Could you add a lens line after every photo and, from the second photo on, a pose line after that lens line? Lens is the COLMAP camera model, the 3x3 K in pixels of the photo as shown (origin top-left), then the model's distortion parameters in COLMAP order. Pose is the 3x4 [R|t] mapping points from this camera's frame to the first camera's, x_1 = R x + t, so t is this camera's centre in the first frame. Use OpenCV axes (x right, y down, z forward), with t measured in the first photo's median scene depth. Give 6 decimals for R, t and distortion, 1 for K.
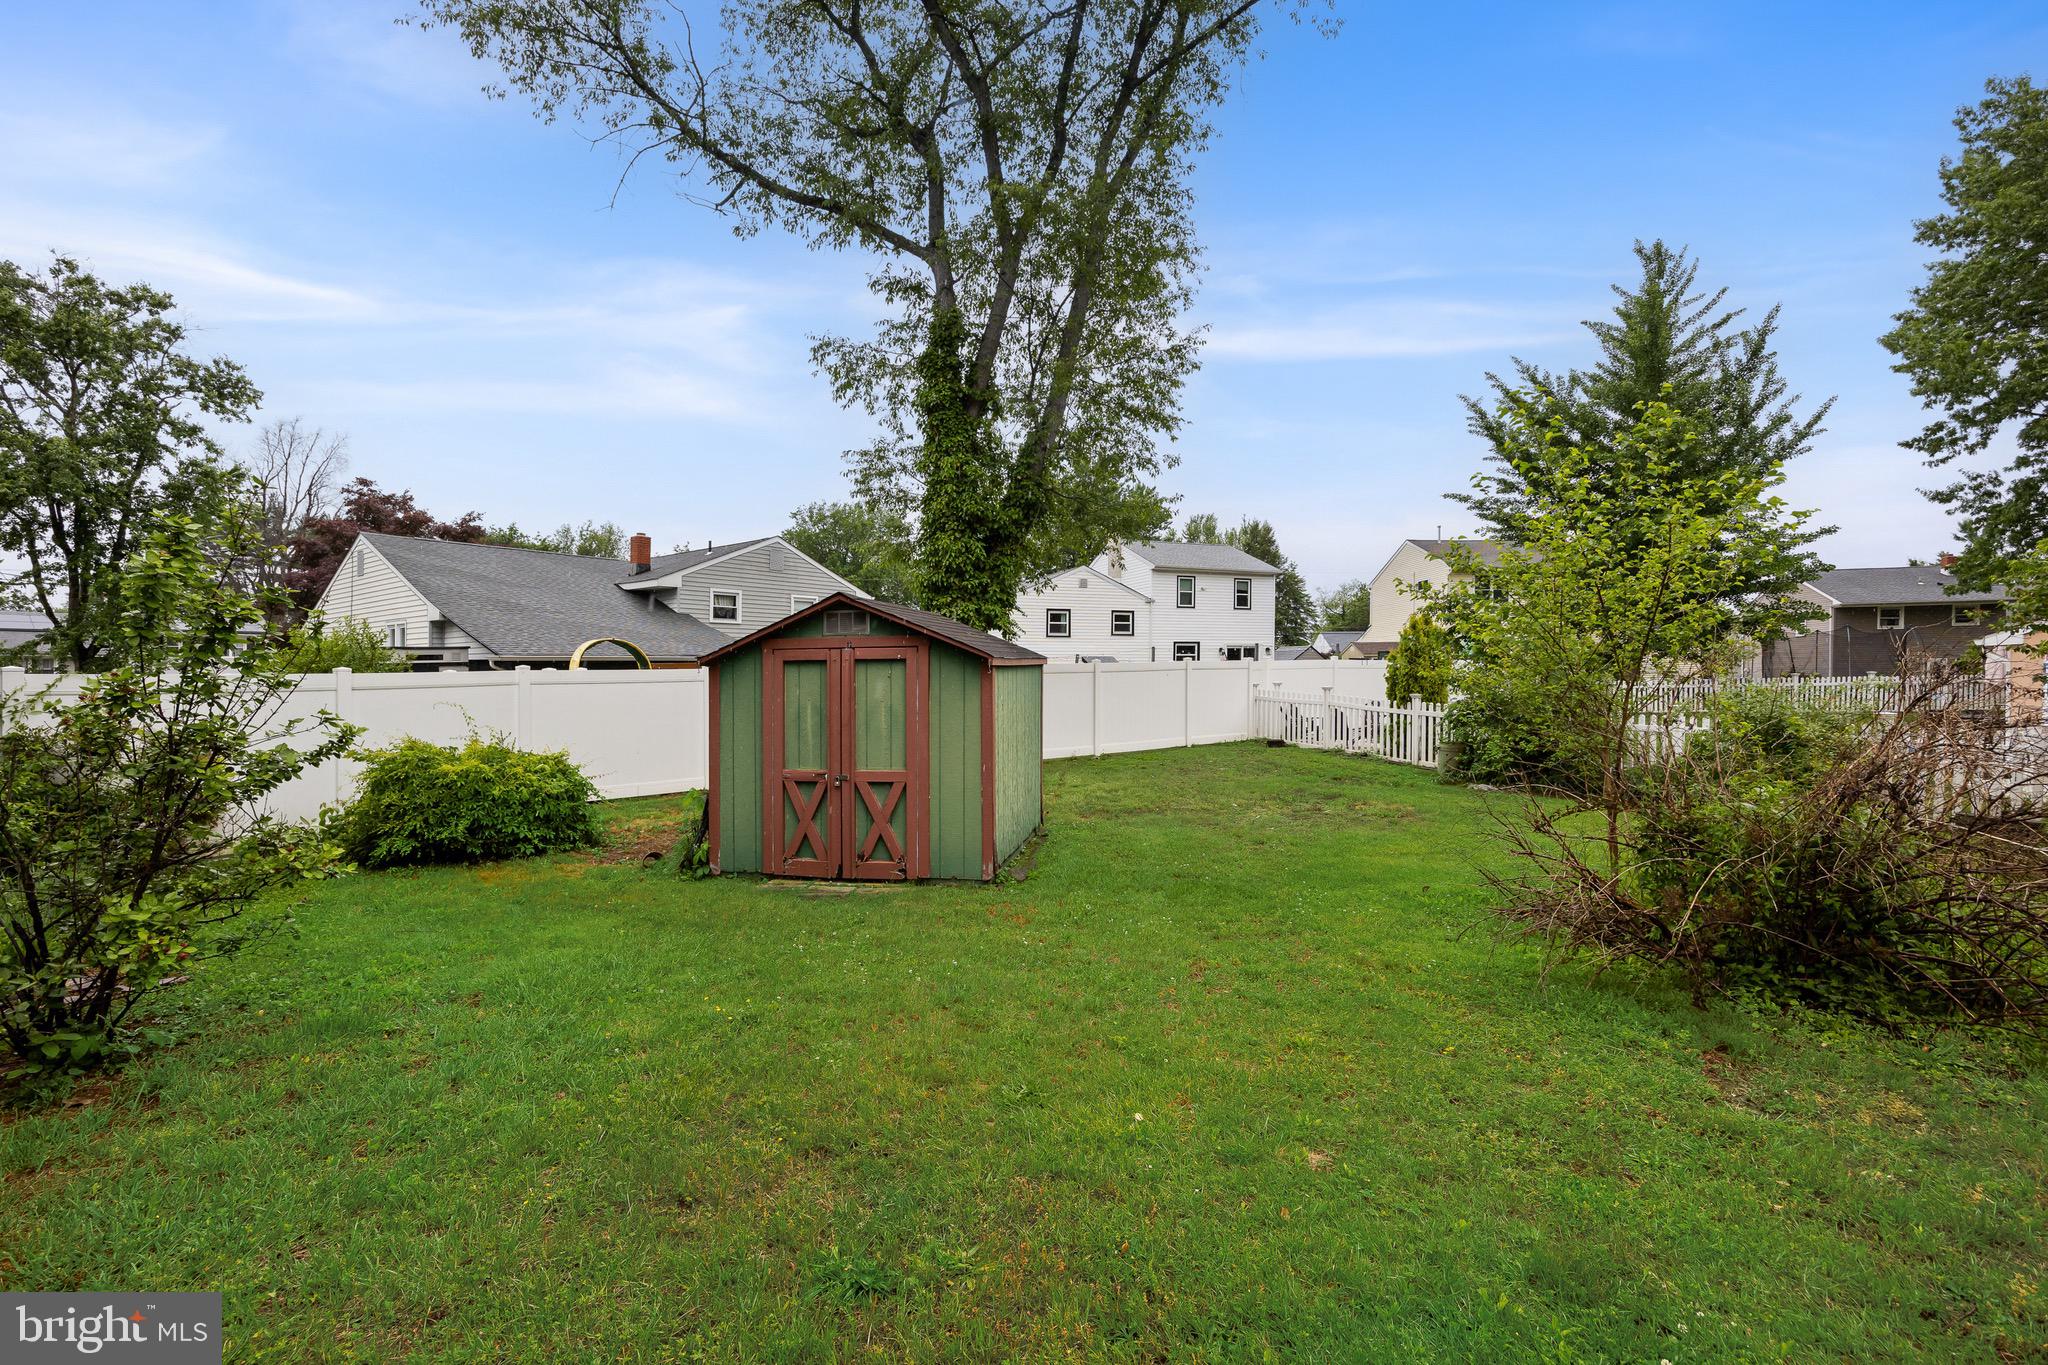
lens RADIAL K [[885.2, 0, 1024.1], [0, 885.2, 684.6], [0, 0, 1]] dist [0.003217, 0.000152]
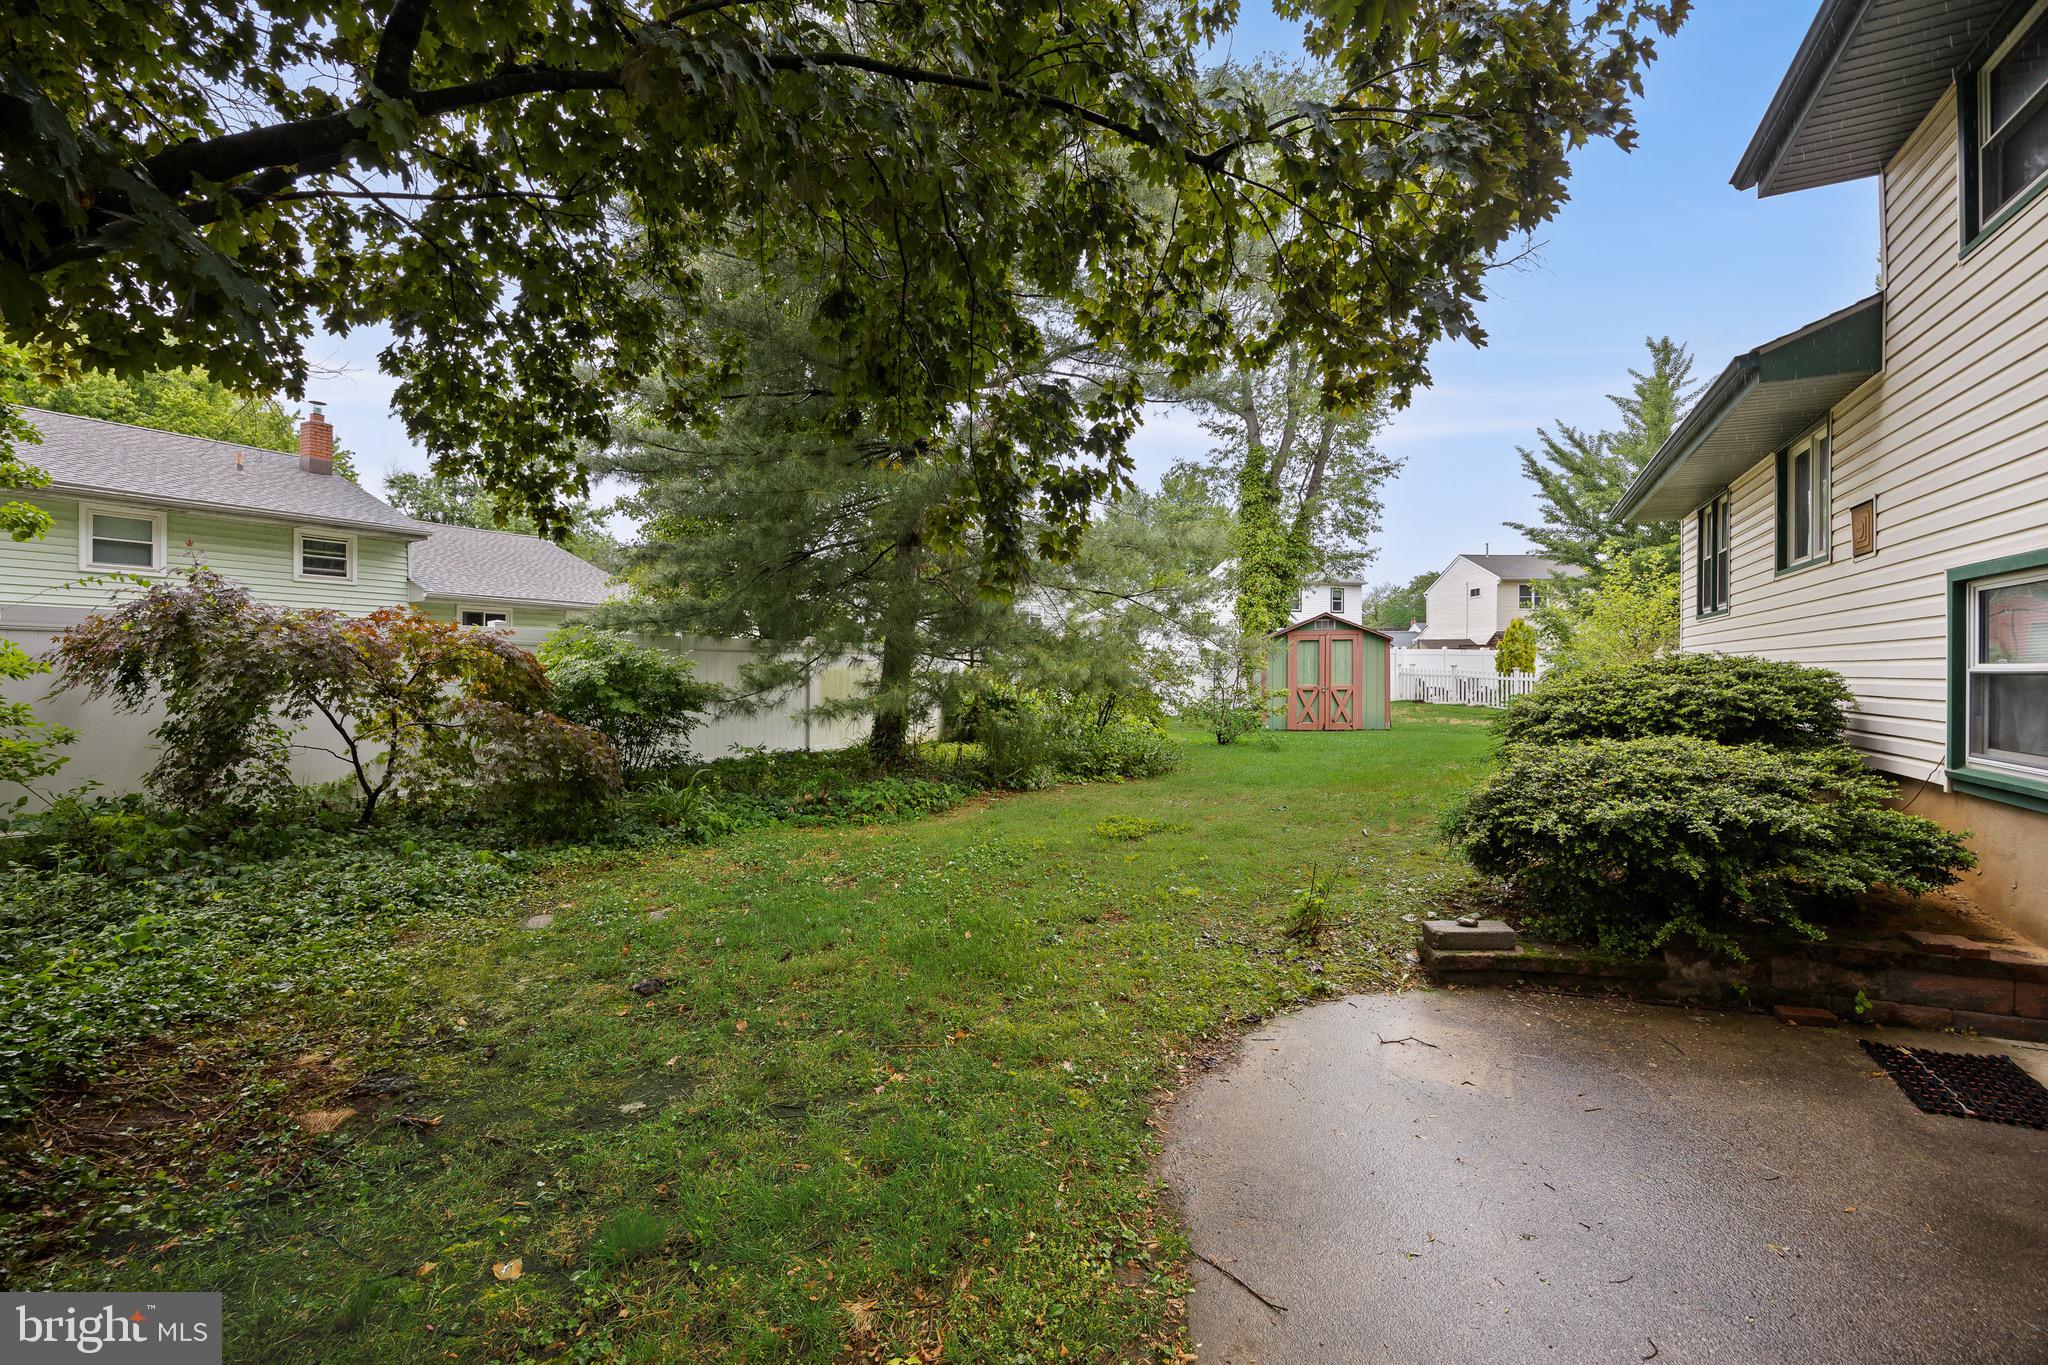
lens RADIAL K [[909.1, 0, 1029.7], [0, 909.1, 681.9], [0, 0, 1]] dist [-0.001068, -0.000014]
pose [[0.999983, -0.004664, 0.003373, -0.249705], [0.004686, 0.999968, -0.006539, 0.023949], [-0.003342, 0.006554, 0.999973, -0.363589]]
